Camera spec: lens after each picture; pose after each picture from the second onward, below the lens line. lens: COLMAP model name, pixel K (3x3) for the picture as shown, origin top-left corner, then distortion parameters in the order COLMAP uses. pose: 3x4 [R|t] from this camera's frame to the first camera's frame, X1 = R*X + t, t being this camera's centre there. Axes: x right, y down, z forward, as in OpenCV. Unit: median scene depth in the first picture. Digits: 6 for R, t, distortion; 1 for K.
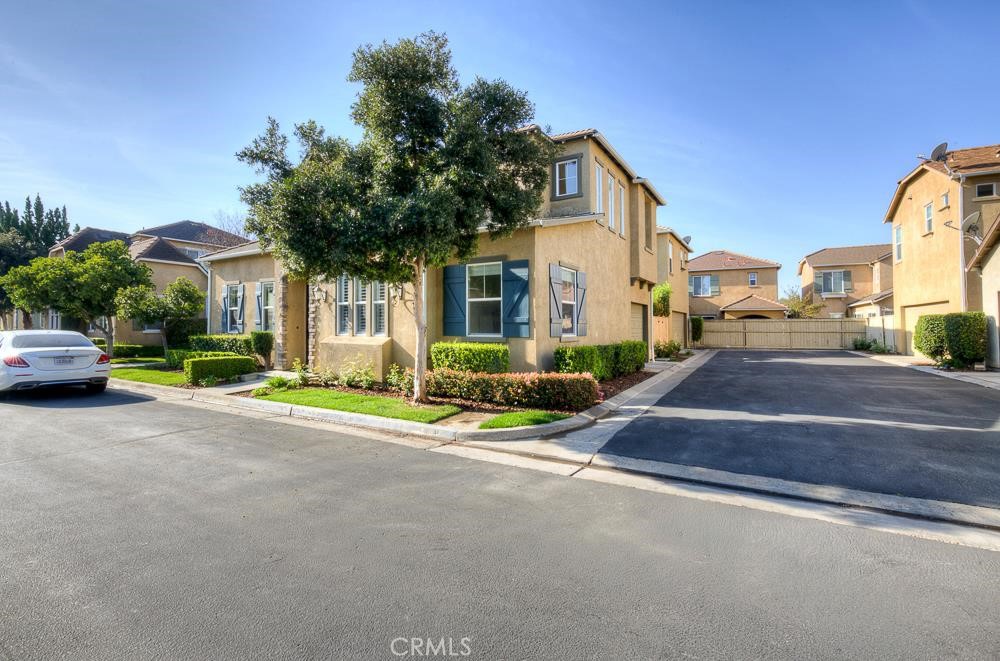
lens RADIAL K [[432.8, 0, 497.7], [0, 432.8, 323.3], [0, 0, 1]] dist [-0.000503, 0.000493]
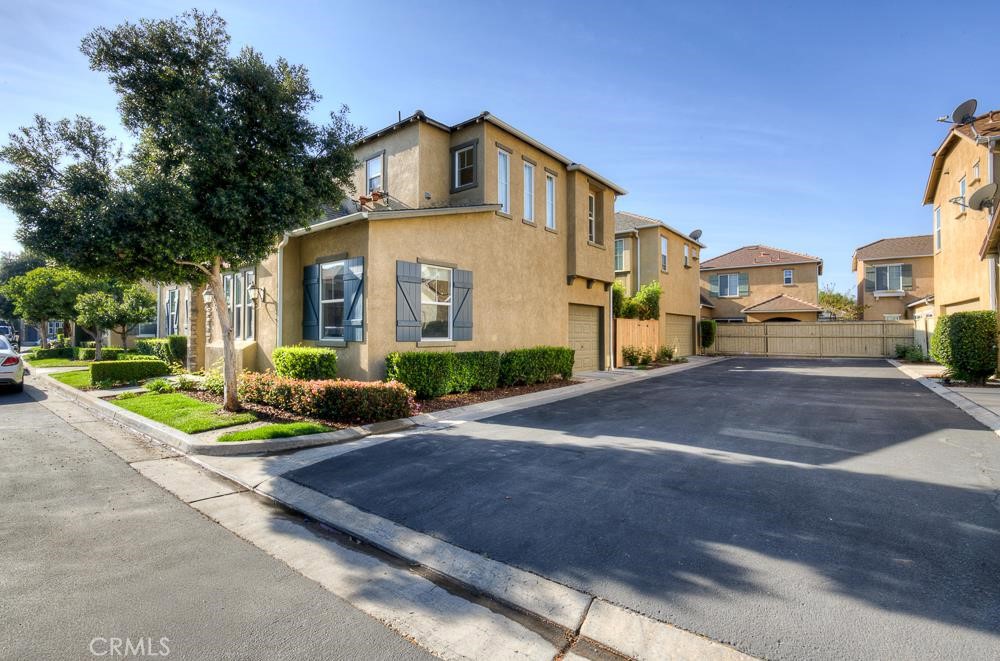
lens RADIAL K [[440.3, 0, 499.5], [0, 440.3, 328.9], [0, 0, 1]] dist [-0.000026, 0.000212]
pose [[0.990023, -0.001992, -0.140895, 0.300462], [0.002224, 0.999996, 0.001491, 0.003066], [0.140892, -0.001790, 0.990023, 0.075003]]
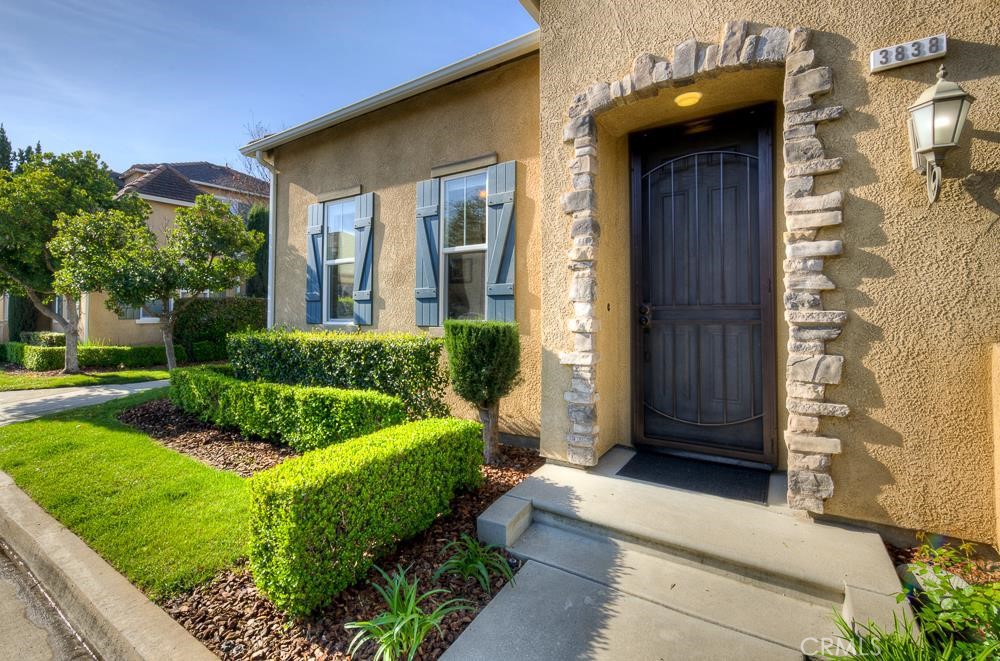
lens RADIAL K [[433.0, 0, 472.1], [0, 433.0, 302.0], [0, 0, 1]] dist [-0.001295, -0.000170]
pose [[0.998446, -0.006443, -0.055350, -0.470299], [0.005354, 0.999789, -0.019817, 0.009967], [0.055466, 0.019490, 0.998270, 0.621637]]
